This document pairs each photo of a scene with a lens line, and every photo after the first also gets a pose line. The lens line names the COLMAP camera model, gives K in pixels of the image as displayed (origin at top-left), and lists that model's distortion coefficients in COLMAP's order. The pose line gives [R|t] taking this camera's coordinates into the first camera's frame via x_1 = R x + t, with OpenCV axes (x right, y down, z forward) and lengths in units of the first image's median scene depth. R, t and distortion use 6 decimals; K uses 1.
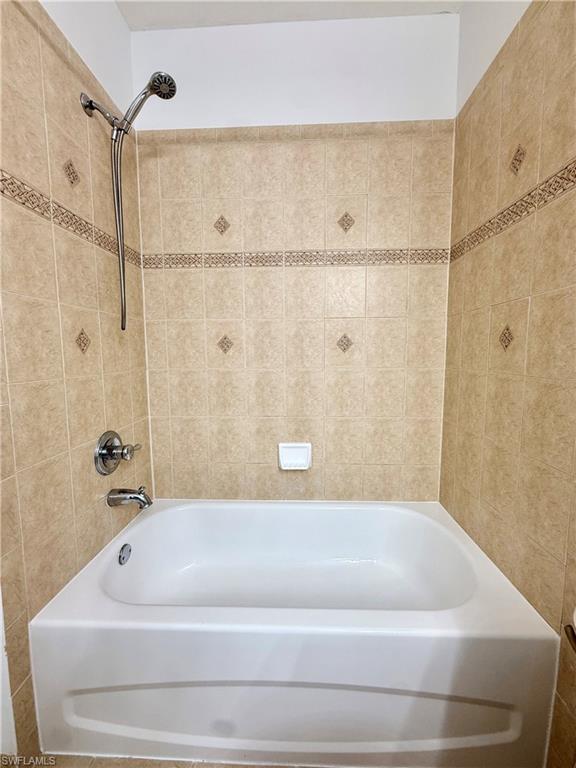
lens RADIAL K [[308.1, 0, 287.4], [0, 308.1, 381.7], [0, 0, 1]] dist [0.000519, 0.000591]
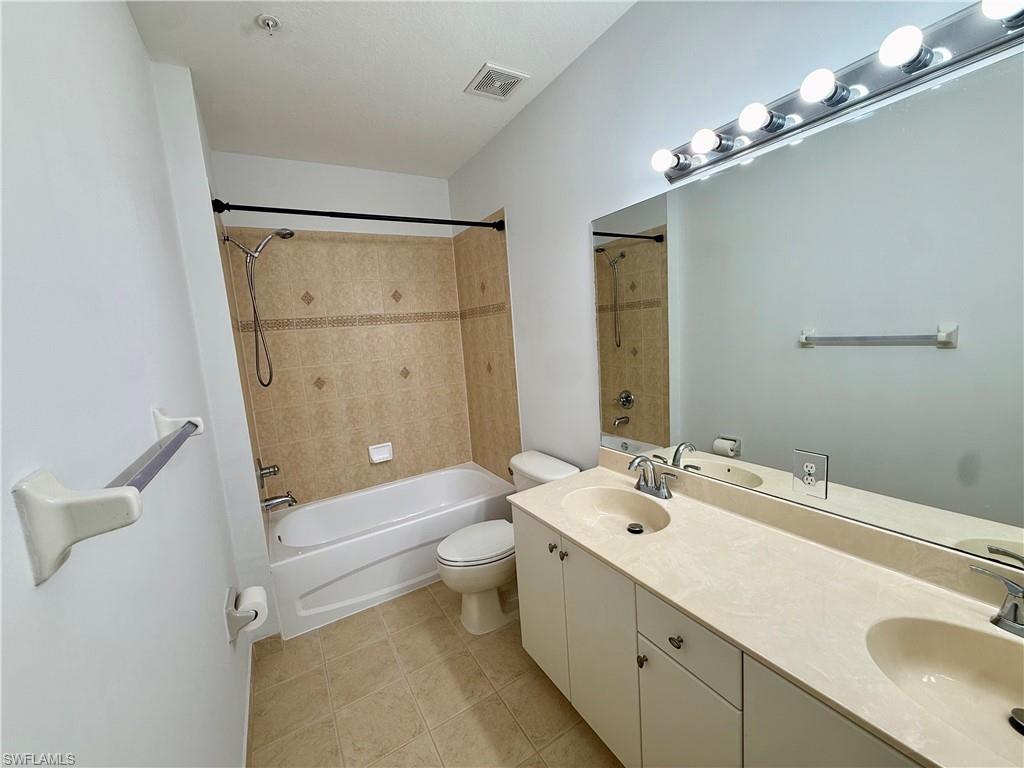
lens RADIAL K [[410.8, 0, 520.0], [0, 410.8, 383.8], [0, 0, 1]] dist [0.000519, 0.000591]
pose [[0.819791, -0.127212, 0.558354, -0.494734], [0.120701, 0.991495, 0.048680, -0.101249], [-0.559798, 0.027486, 0.828173, -1.014371]]
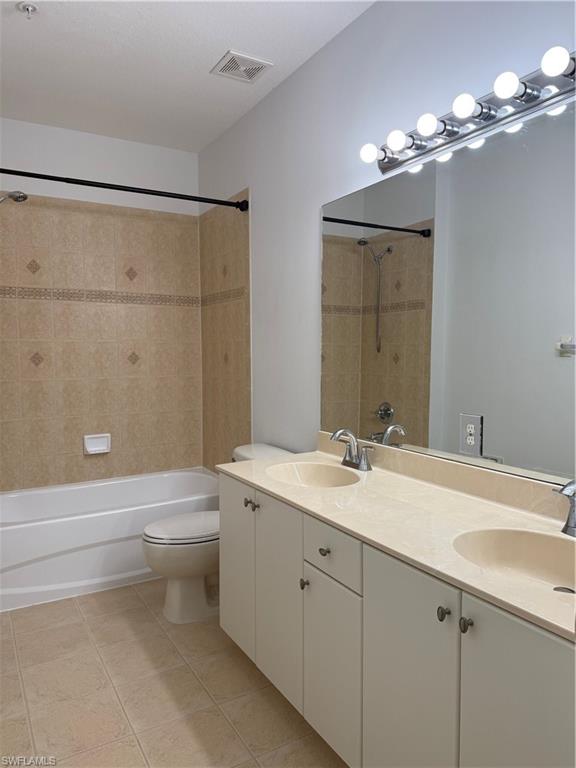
lens RADIAL K [[545.6, 0, 302.4], [0, 545.6, 384.3], [0, 0, 1]] dist [0.051181, -0.046065]
pose [[0.823298, -0.029759, 0.566829, -0.590287], [0.050551, 0.998501, -0.021001, 0.082351], [-0.565354, 0.045944, 0.823568, -1.458742]]
